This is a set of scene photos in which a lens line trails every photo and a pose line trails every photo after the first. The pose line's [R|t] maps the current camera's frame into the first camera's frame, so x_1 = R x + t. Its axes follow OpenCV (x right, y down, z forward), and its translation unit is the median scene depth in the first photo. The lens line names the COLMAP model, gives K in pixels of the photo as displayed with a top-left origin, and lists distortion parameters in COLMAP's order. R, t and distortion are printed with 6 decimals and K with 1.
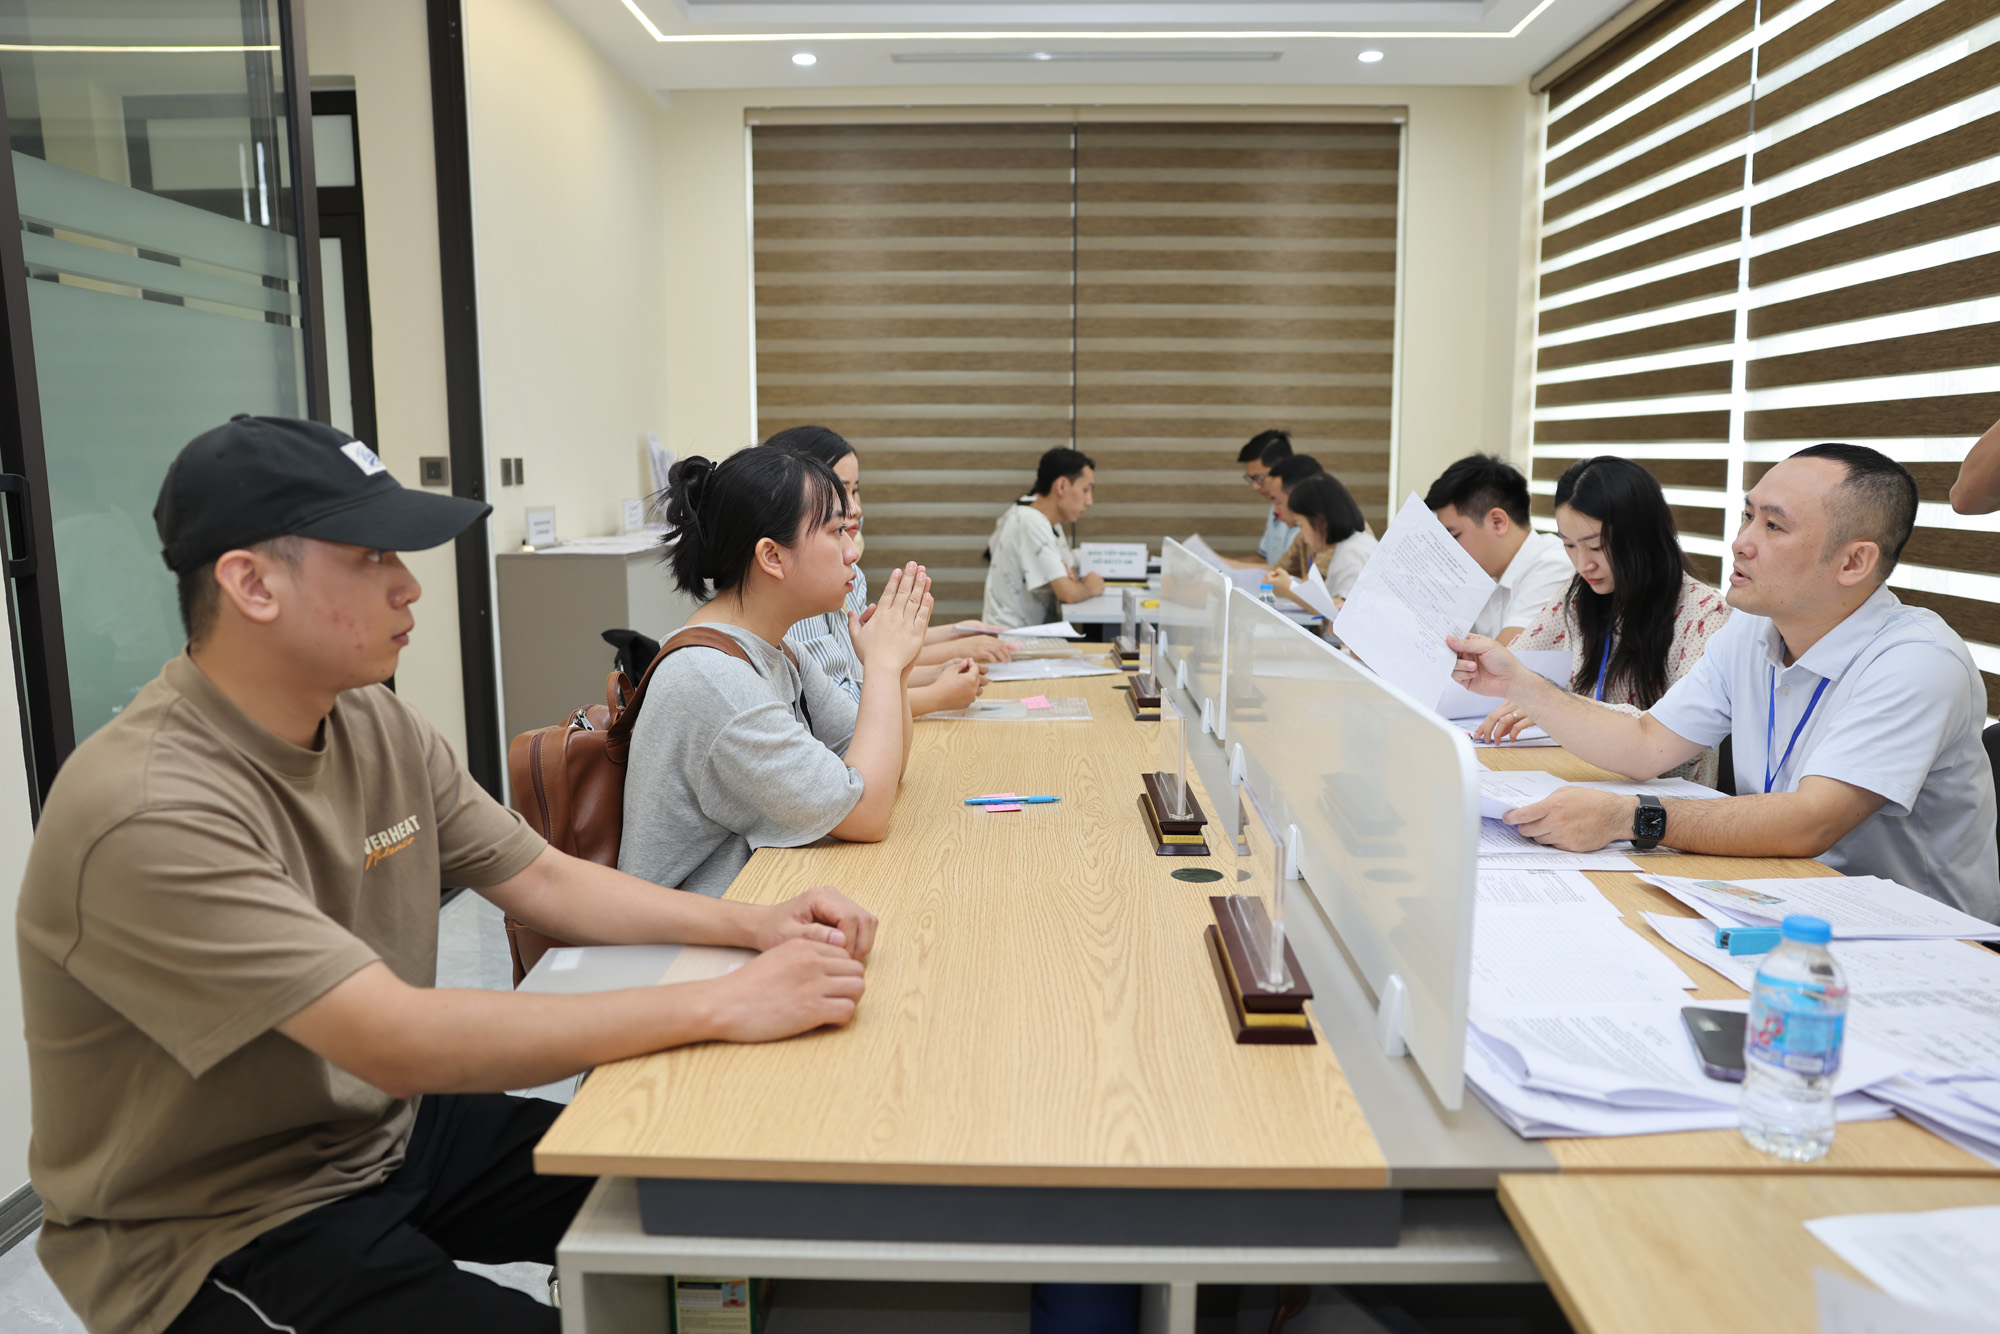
lens RADIAL K [[1366.0, 0, 1000.0], [0, 1366.0, 667.0], [0, 0, 1]] dist [-0.103025, 0.084155]
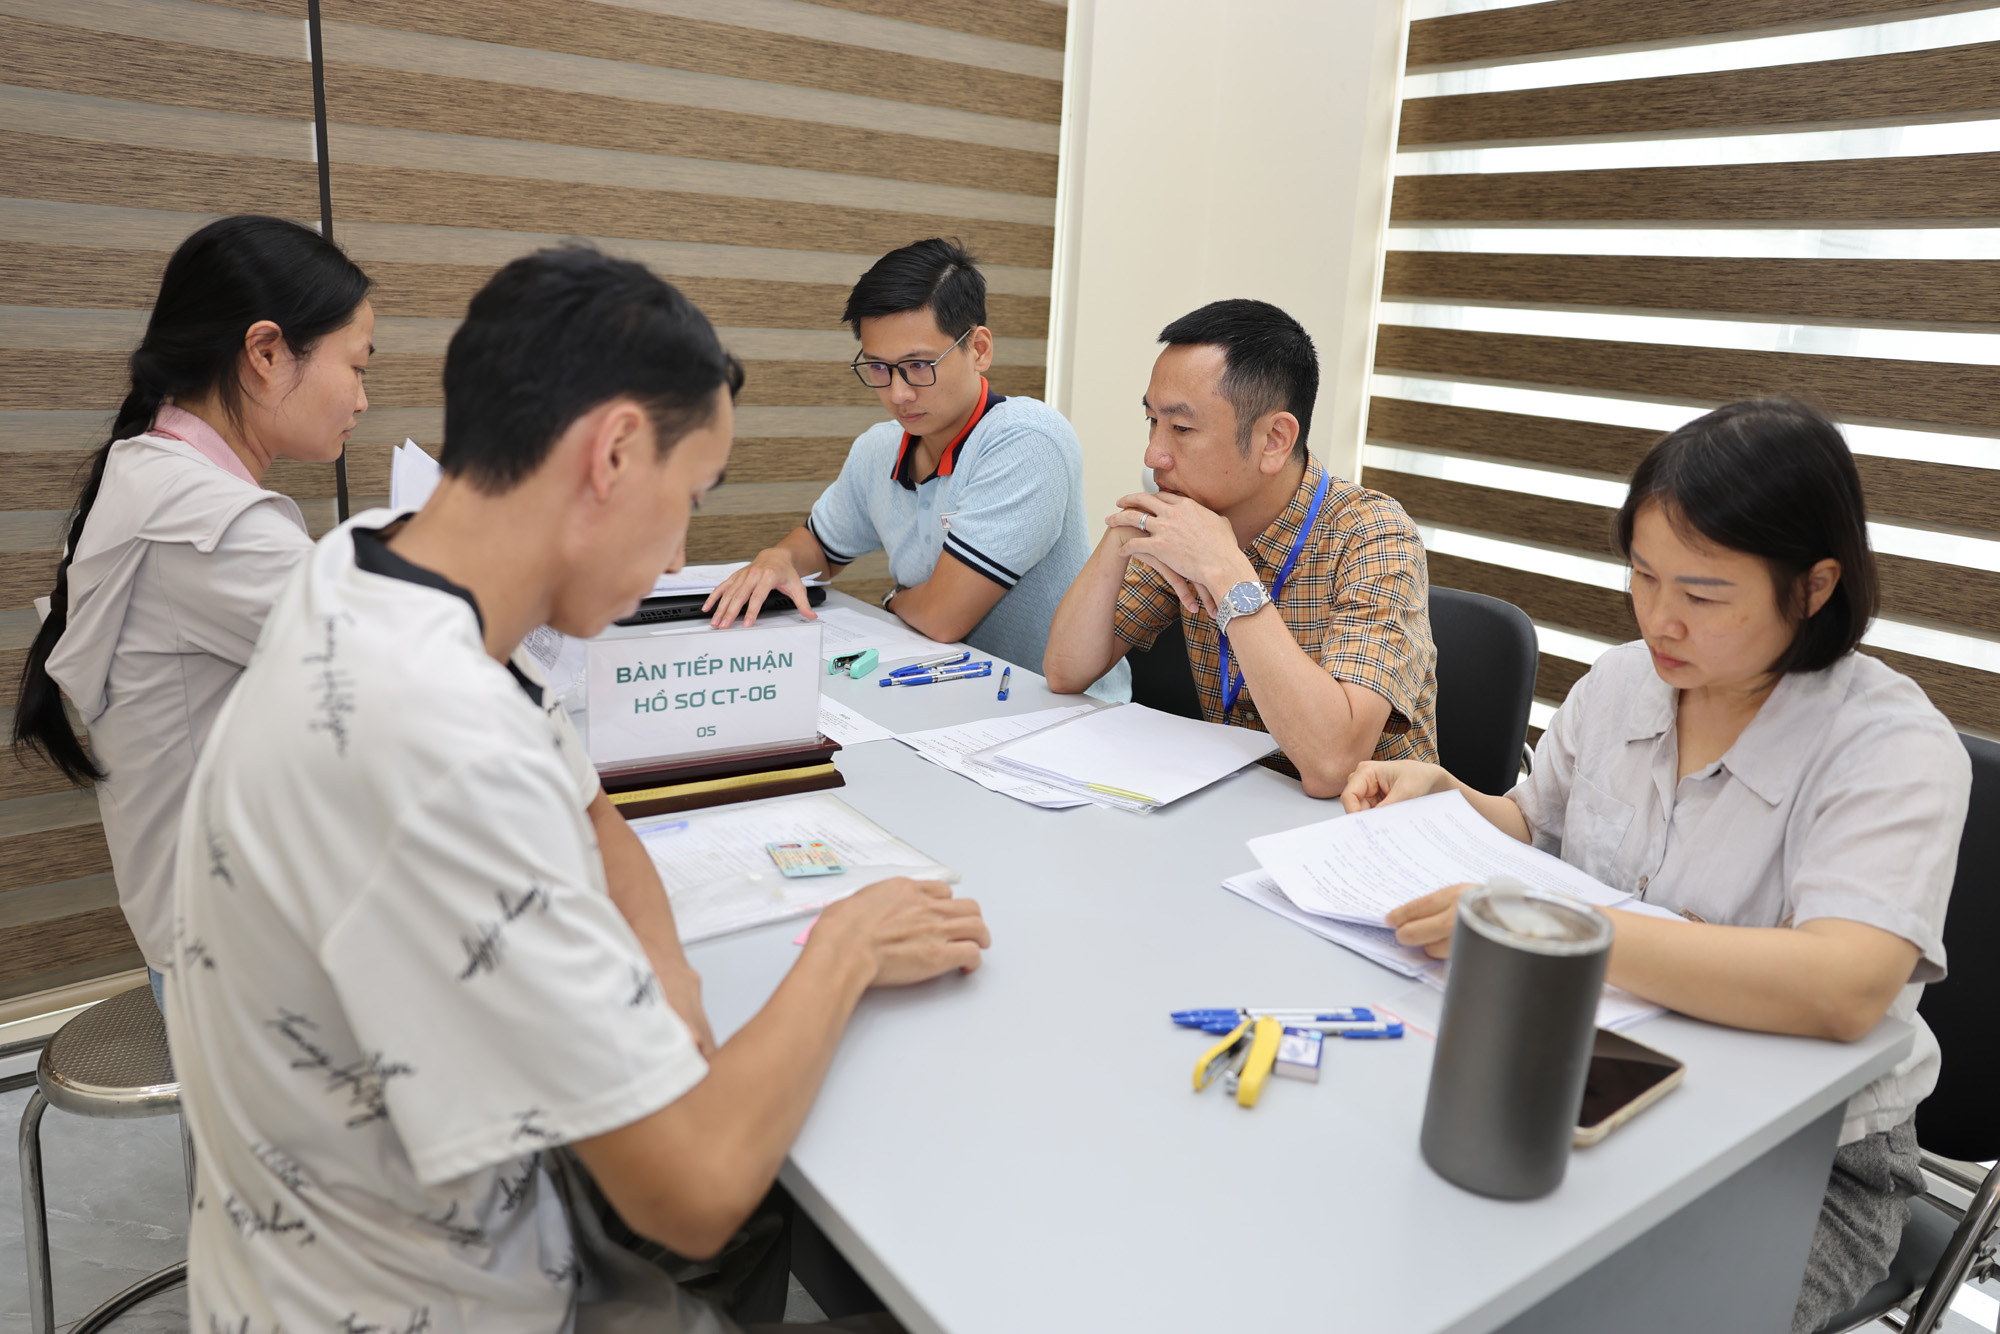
lens RADIAL K [[1366.0, 0, 1000.0], [0, 1366.0, 667.0], [0, 0, 1]] dist [-0.103025, 0.084155]
pose [[0.797838, -0.113166, 0.592156, -0.023042], [0.038556, 0.989792, 0.137208, -0.096866], [-0.601638, -0.086639, 0.794056, 0.625082]]
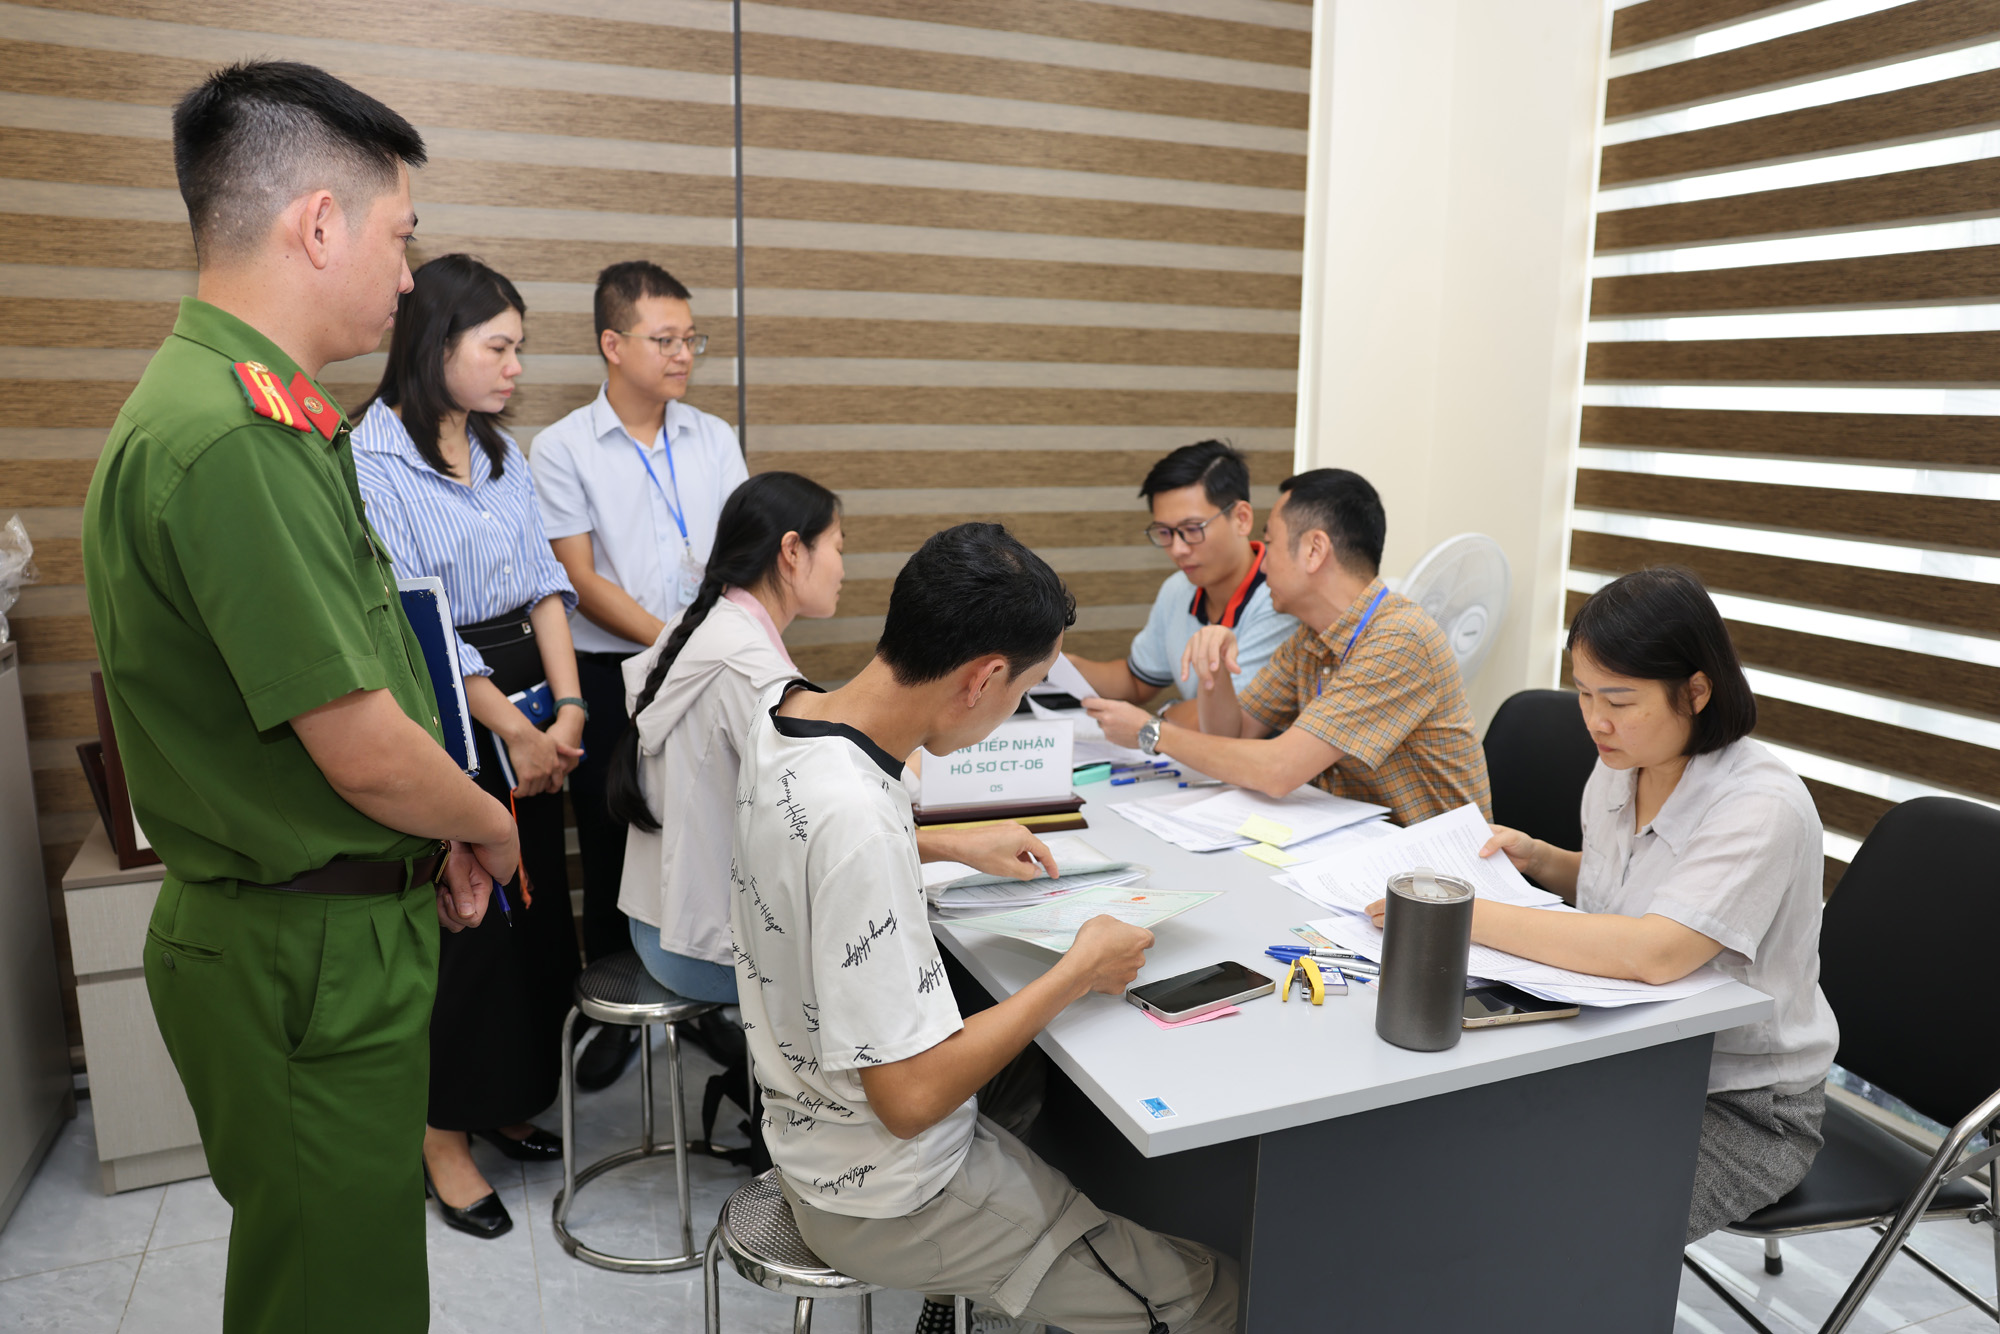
lens RADIAL K [[1401.8, 0, 1001.1], [0, 1401.8, 629.8], [0, 0, 1]] dist [-0.048772, 0.003295]
pose [[0.916047, -0.055631, 0.397194, -0.064374], [0.048481, 0.998431, 0.028029, -0.106502], [-0.398130, -0.006420, 0.917307, 0.511488]]
